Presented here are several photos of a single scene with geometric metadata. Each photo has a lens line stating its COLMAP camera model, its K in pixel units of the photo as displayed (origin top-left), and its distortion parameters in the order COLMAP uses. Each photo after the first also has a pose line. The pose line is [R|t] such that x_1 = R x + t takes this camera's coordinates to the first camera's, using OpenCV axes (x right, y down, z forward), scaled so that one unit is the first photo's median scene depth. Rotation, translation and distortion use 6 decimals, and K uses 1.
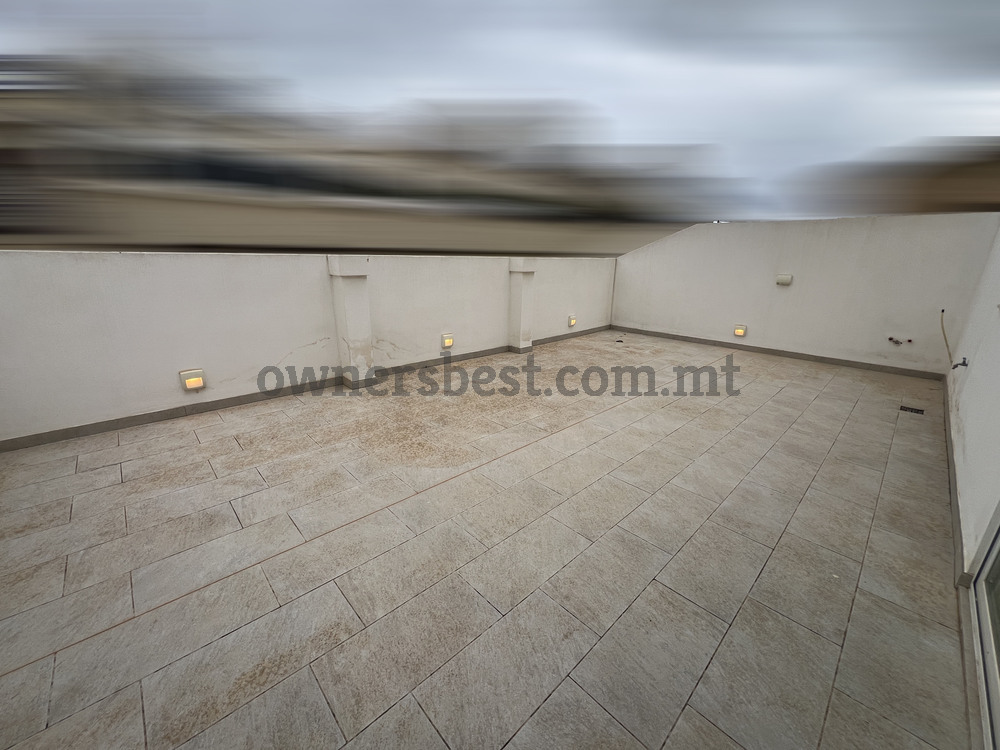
lens RADIAL K [[397.6, 0, 499.7], [0, 397.6, 377.2], [0, 0, 1]] dist [0.001590, 0.000010]
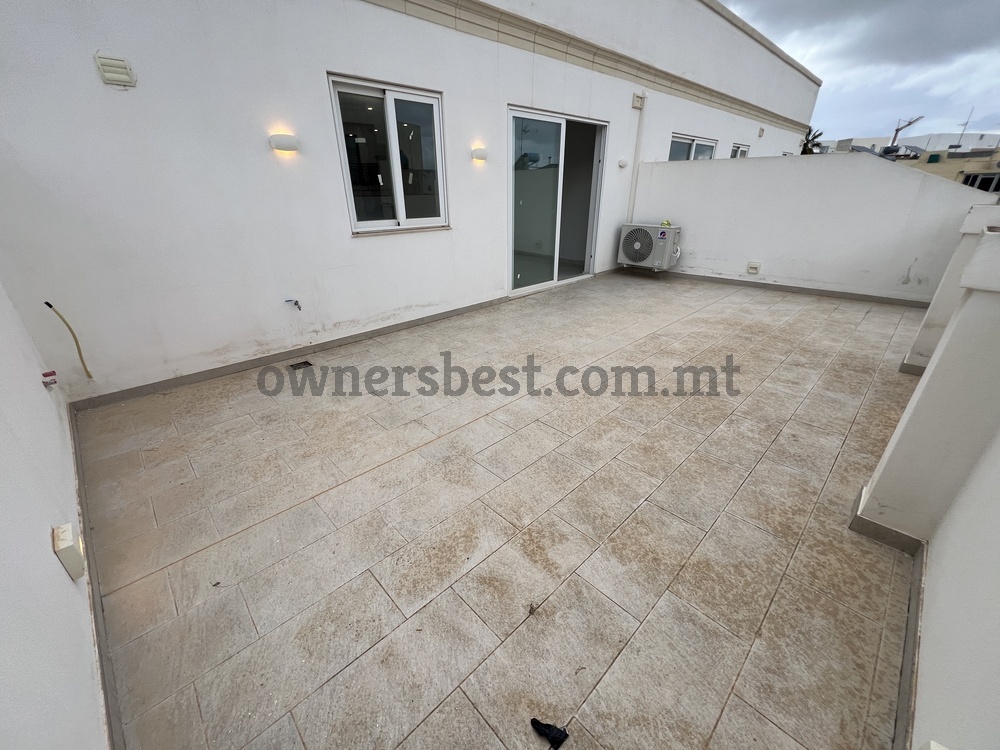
lens RADIAL K [[397.6, 0, 499.7], [0, 397.6, 377.2], [0, 0, 1]] dist [0.001590, 0.000010]
pose [[-0.999967, -0.005326, -0.006166, 0.655220], [-0.008089, 0.739302, 0.673325, -0.658409], [0.000972, 0.673353, -0.739321, 2.060761]]
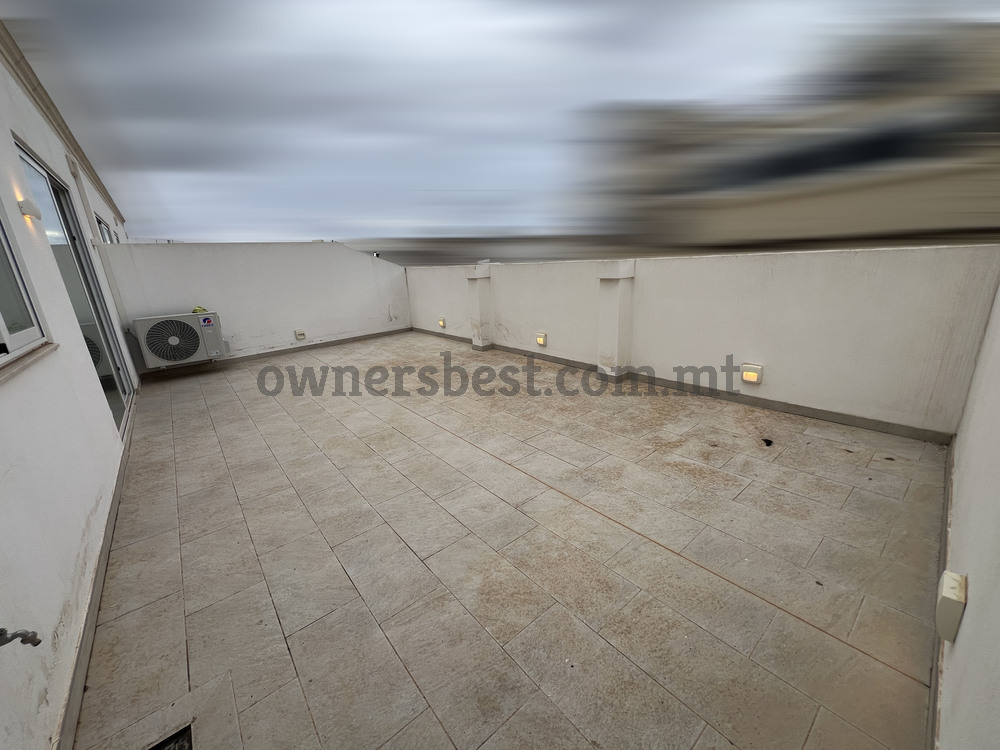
lens RADIAL K [[397.6, 0, 499.7], [0, 397.6, 377.2], [0, 0, 1]] dist [0.001590, 0.000010]
pose [[-0.073381, 0.272148, -0.959453, 1.459206], [-0.241294, 0.928620, 0.281857, -0.418986], [0.967674, 0.252193, -0.002476, 1.399402]]
